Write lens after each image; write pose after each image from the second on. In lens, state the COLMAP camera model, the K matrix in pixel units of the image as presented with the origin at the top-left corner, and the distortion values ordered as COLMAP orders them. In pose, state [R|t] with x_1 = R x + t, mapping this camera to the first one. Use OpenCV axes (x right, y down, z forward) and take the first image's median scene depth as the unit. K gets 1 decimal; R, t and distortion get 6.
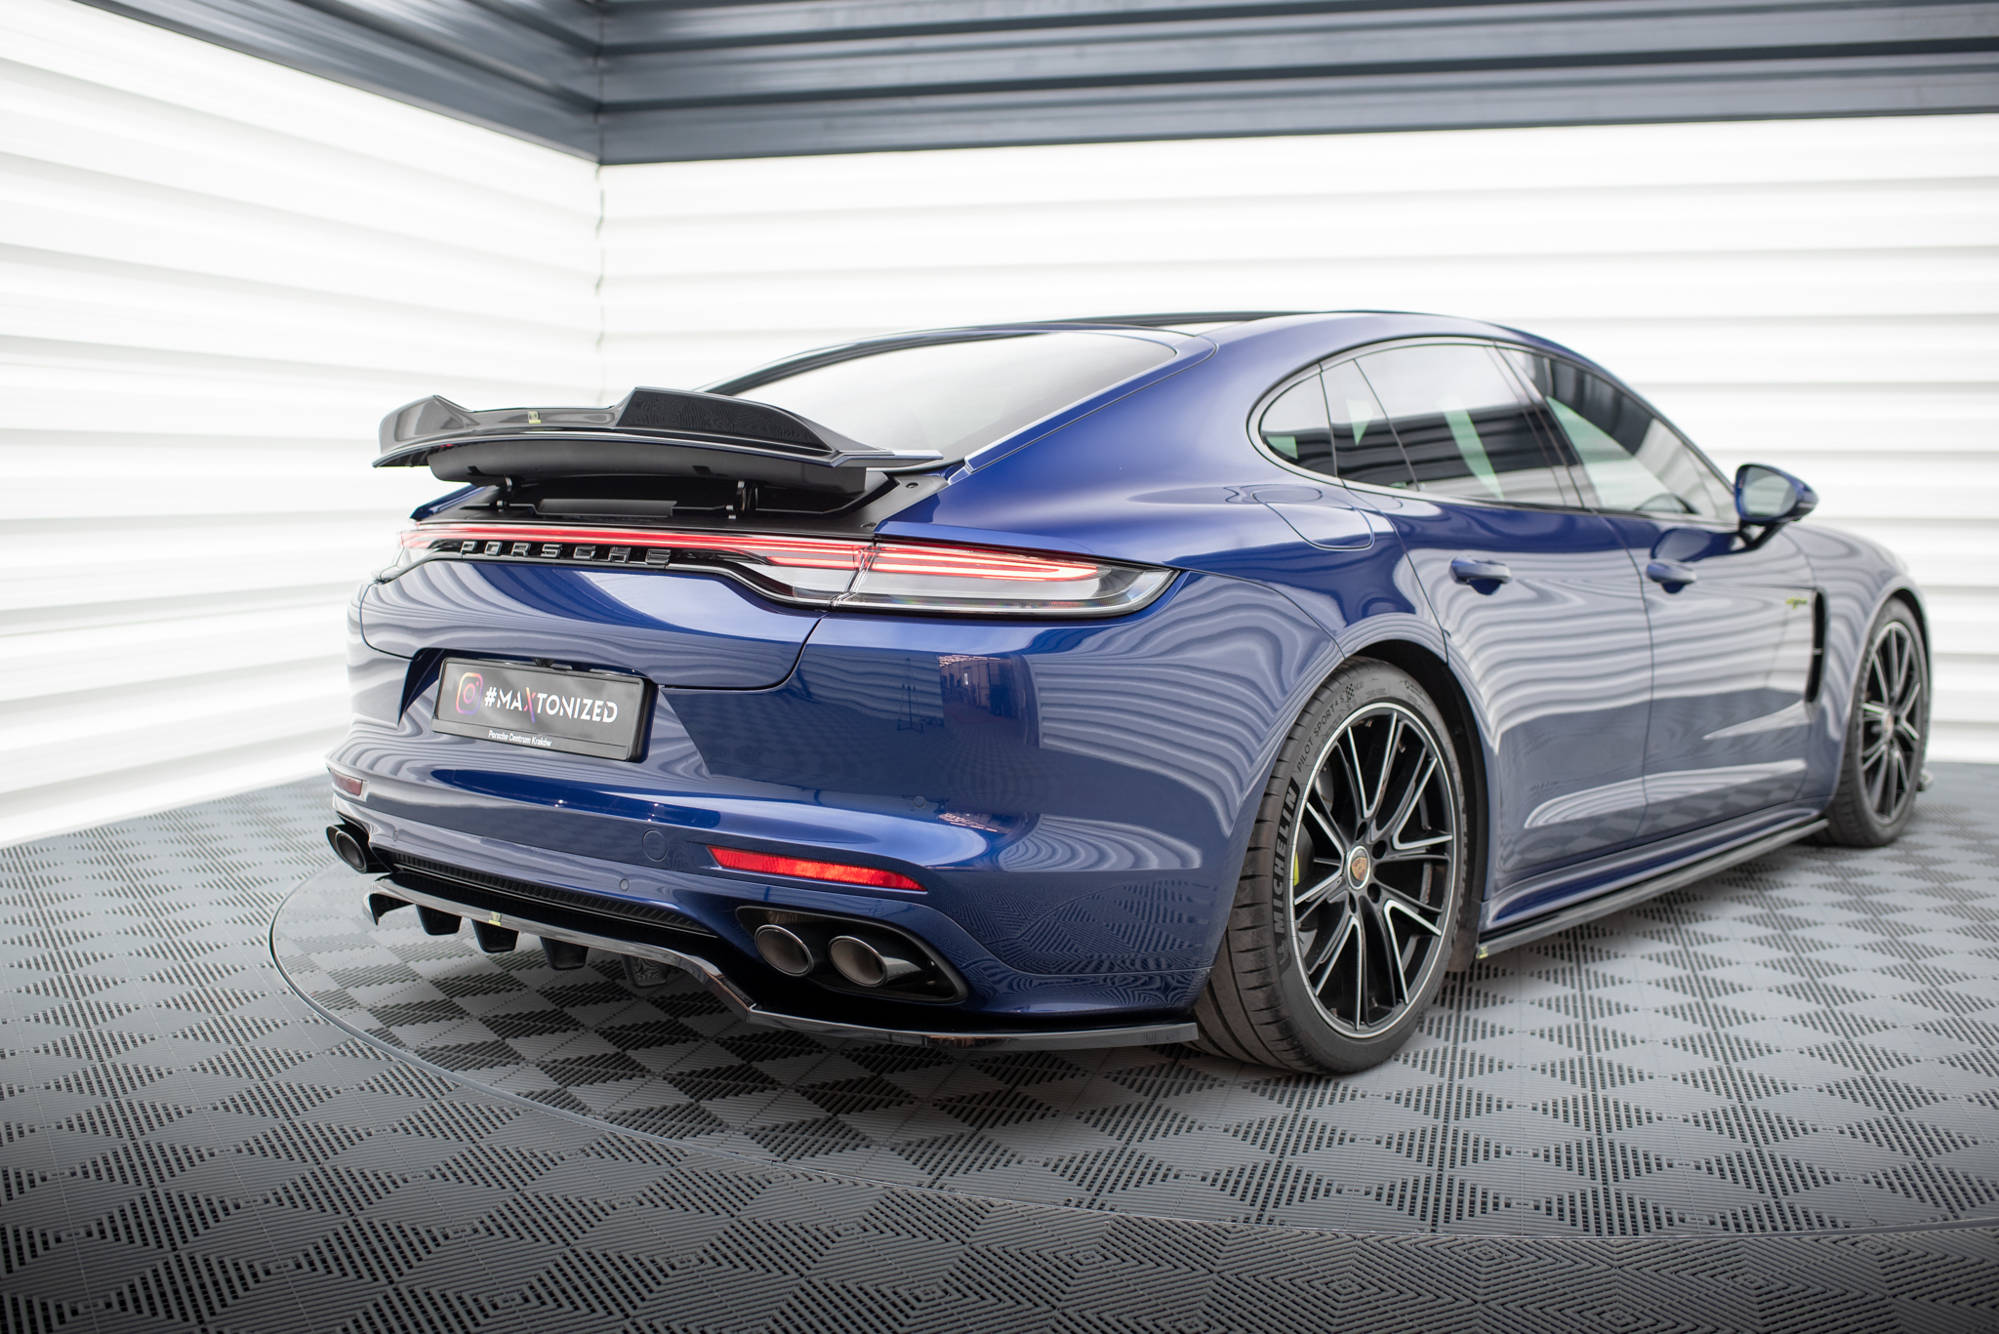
lens RADIAL K [[1988.4, 0, 999.5], [0, 1988.4, 667.0], [0, 0, 1]] dist [-0.072590, 0.005809]
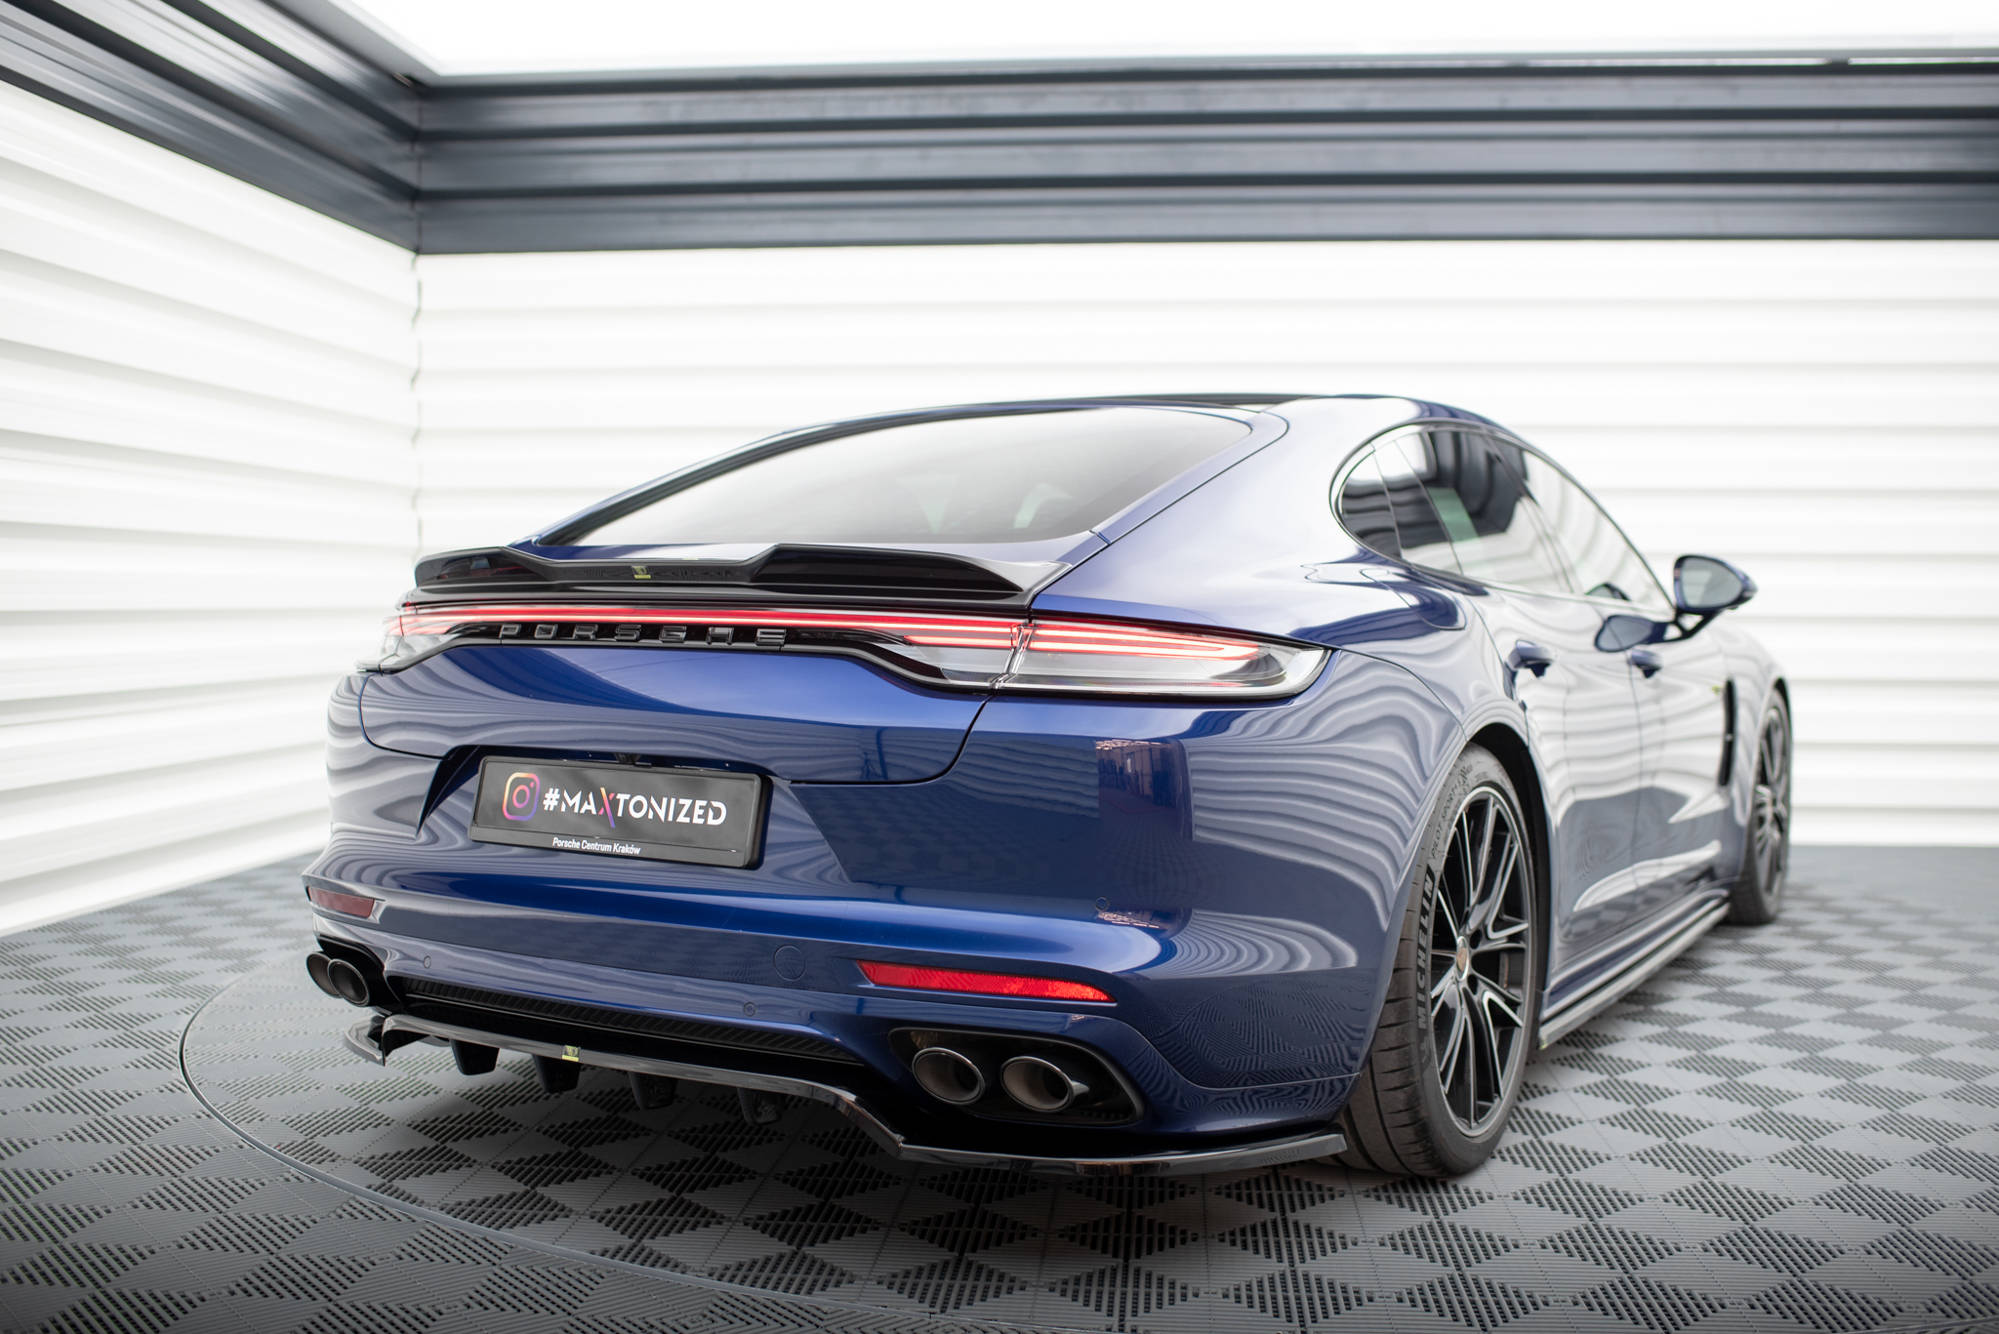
lens RADIAL K [[1911.3, 0, 1002.3], [0, 1911.3, 692.7], [0, 0, 1]] dist [-0.104435, 0.122475]
pose [[0.983032, -0.009428, 0.183190, -0.209710], [0.017664, 0.998902, -0.043380, 0.007691], [-0.182580, 0.045880, 0.982120, 0.128846]]
